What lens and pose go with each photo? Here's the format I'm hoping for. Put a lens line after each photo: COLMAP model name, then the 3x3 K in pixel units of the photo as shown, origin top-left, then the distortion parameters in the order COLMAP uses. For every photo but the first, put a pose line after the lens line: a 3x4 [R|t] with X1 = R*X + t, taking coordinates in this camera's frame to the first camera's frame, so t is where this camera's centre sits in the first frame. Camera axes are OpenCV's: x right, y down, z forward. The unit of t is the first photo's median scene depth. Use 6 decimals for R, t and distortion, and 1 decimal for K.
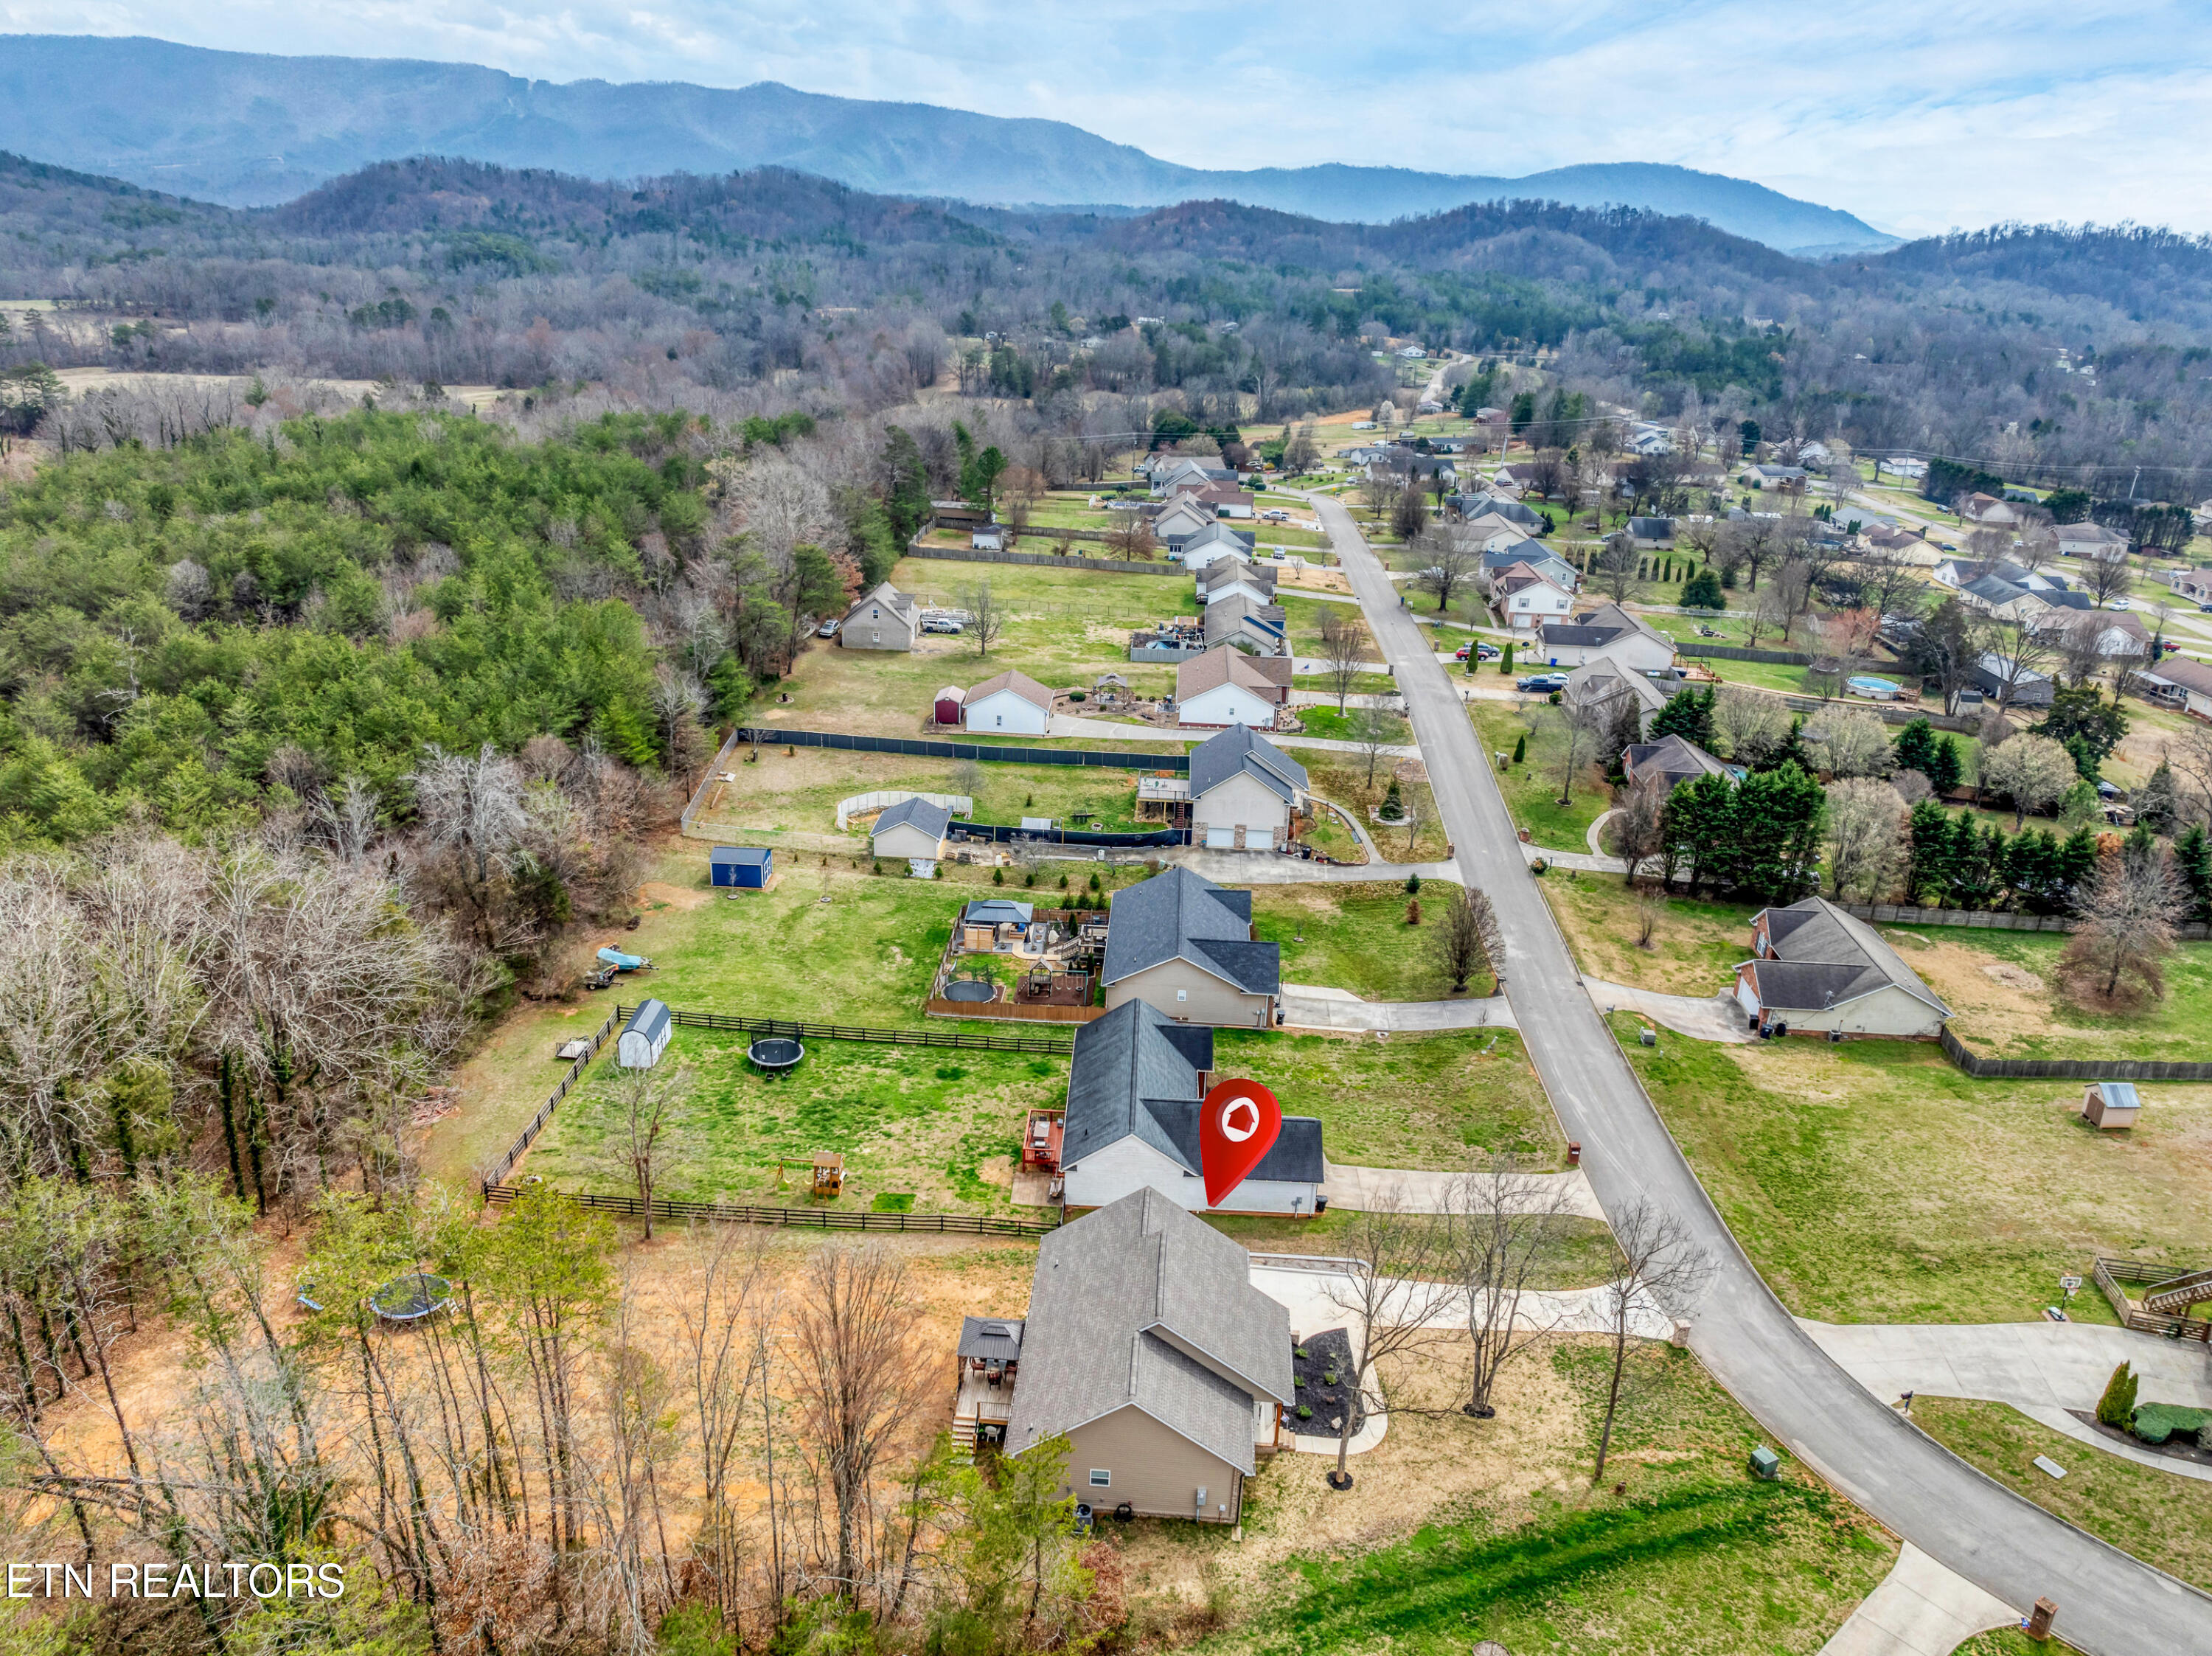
lens RADIAL K [[1561.3, 0, 1106.0], [0, 1561.3, 828.0], [0, 0, 1]] dist [-0.037594, 0.001400]
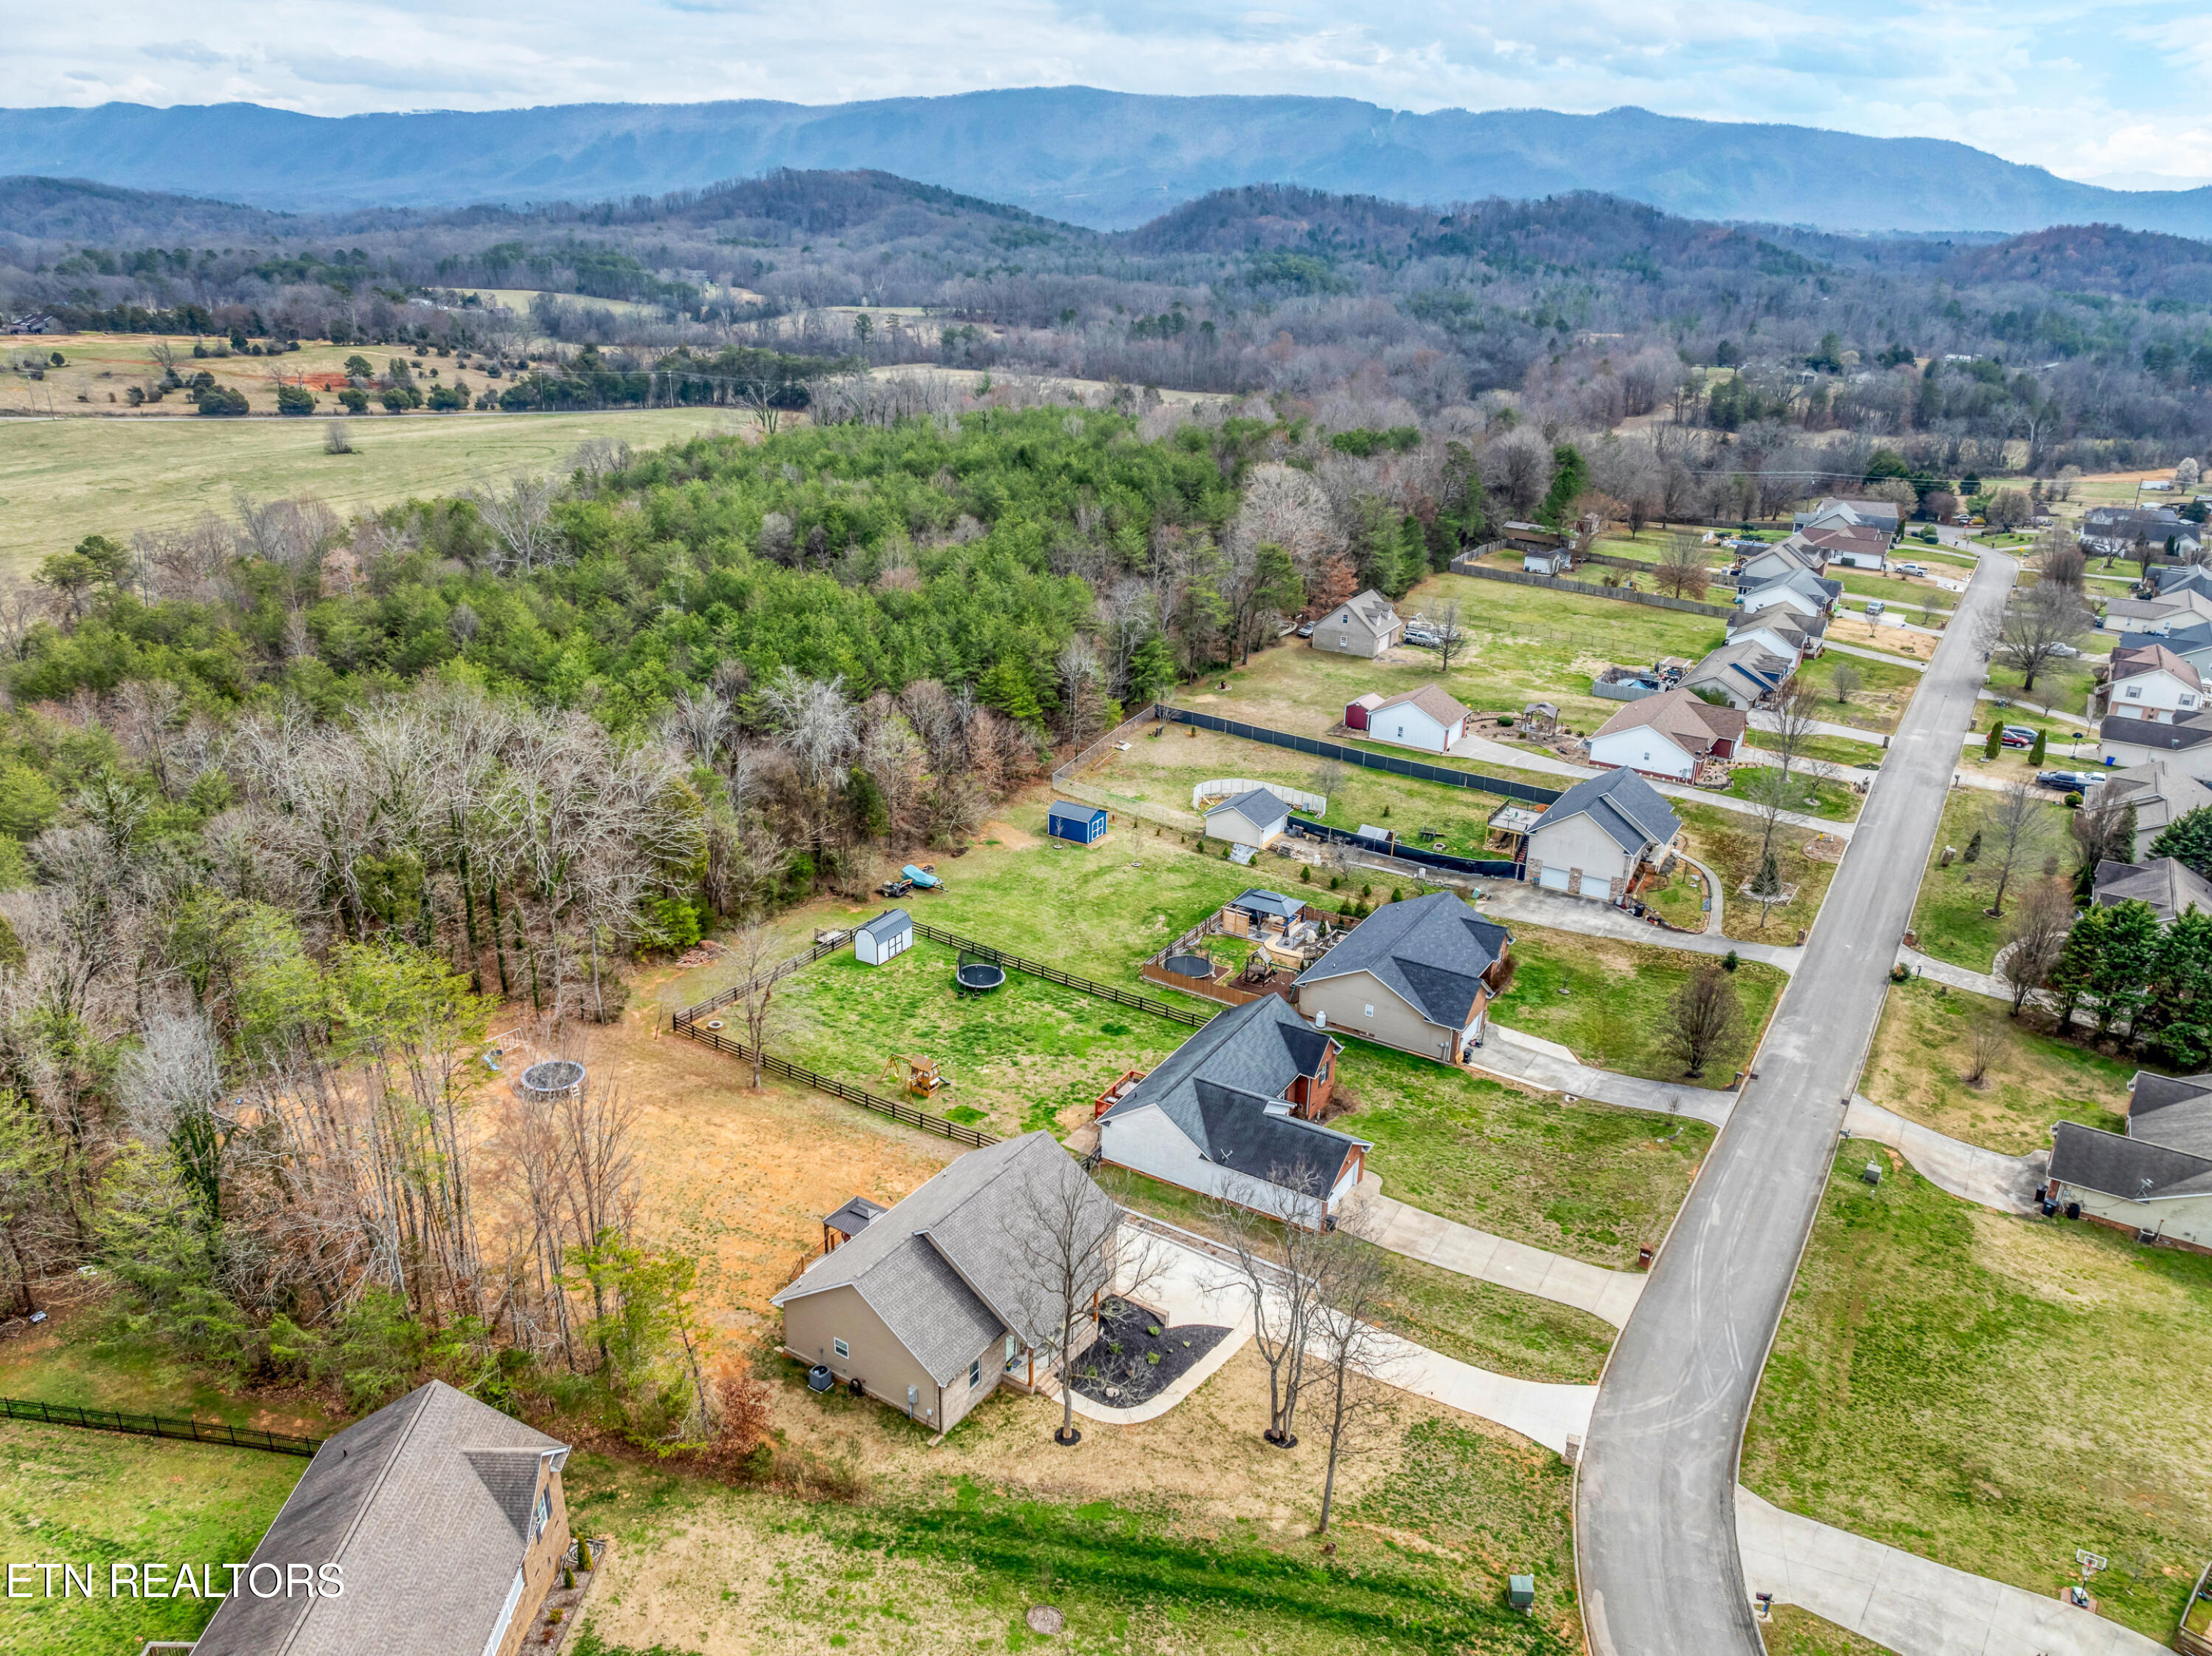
lens RADIAL K [[1561.3, 0, 1106.0], [0, 1561.3, 828.0], [0, 0, 1]] dist [-0.037594, 0.001400]
pose [[0.876286, 0.161468, -0.453929, 0.249751], [-0.168121, 0.985424, 0.025979, -0.002639], [0.451507, 0.053550, 0.890659, 0.033455]]
